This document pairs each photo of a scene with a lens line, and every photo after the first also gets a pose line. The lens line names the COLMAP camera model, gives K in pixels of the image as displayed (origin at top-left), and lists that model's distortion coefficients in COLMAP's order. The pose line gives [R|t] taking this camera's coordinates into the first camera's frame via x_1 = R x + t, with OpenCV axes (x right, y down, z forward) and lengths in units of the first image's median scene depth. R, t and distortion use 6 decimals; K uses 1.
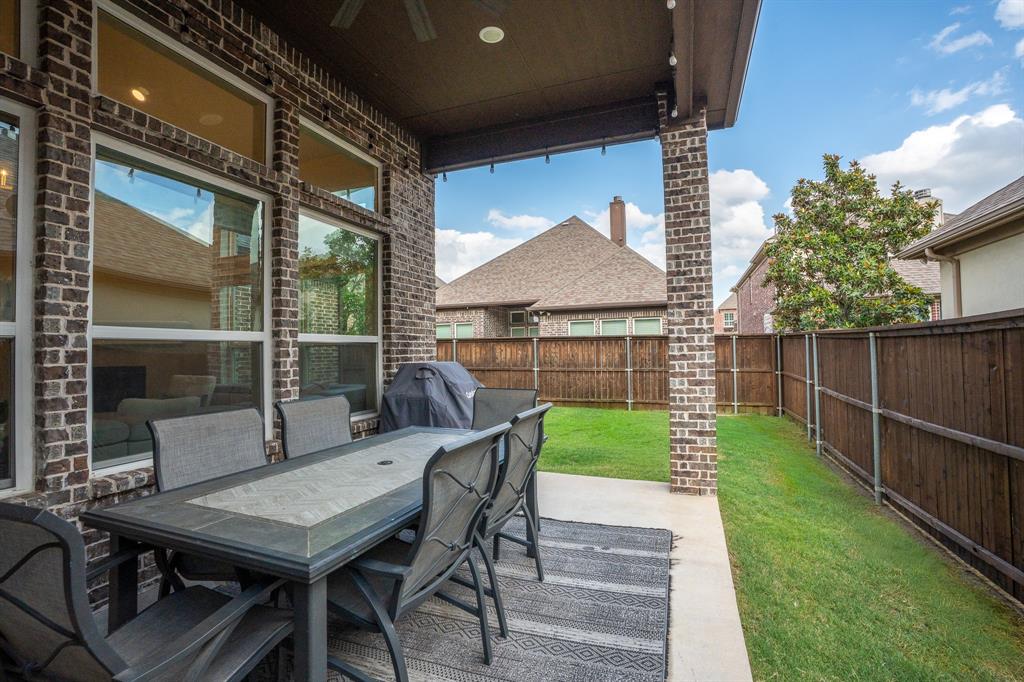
lens RADIAL K [[467.1, 0, 512.1], [0, 467.1, 338.1], [0, 0, 1]] dist [-0.074408, 0.028210]
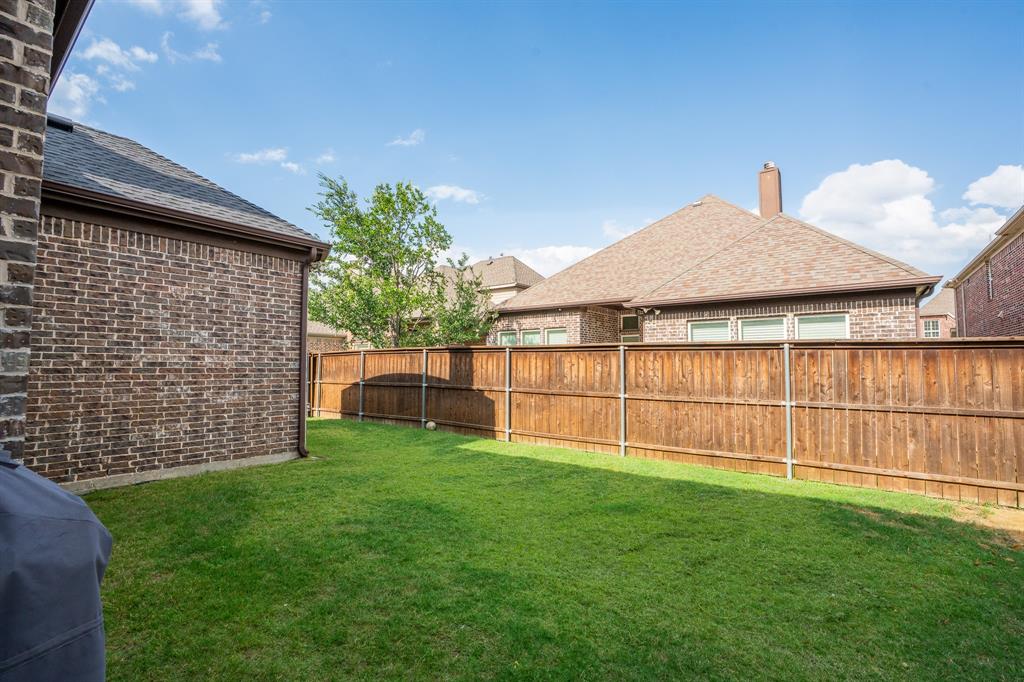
lens RADIAL K [[467.1, 0, 512.1], [0, 467.1, 338.1], [0, 0, 1]] dist [-0.074408, 0.028210]
pose [[0.955909, 0.001438, -0.293661, 0.087546], [-0.009802, 0.999587, -0.027013, 0.007733], [0.293501, 0.028700, 0.955528, 0.348423]]
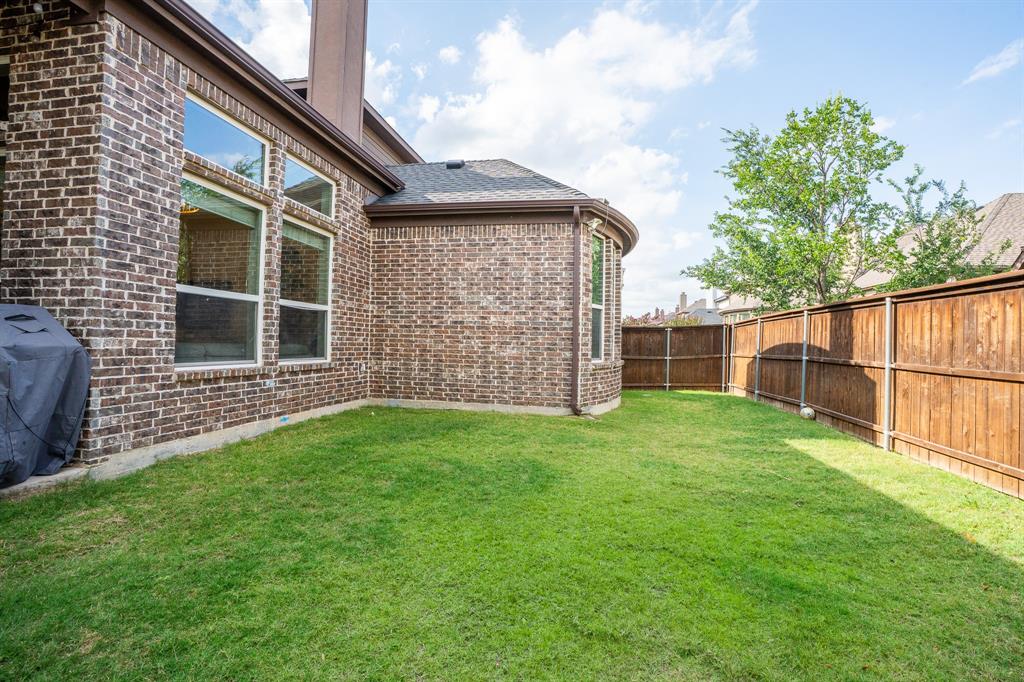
lens RADIAL K [[467.1, 0, 512.1], [0, 467.1, 338.1], [0, 0, 1]] dist [-0.074408, 0.028210]
pose [[0.175999, 0.011314, -0.984325, 0.220849], [0.003012, 0.999923, 0.012032, 0.035477], [0.984386, -0.005082, 0.175951, 0.608669]]
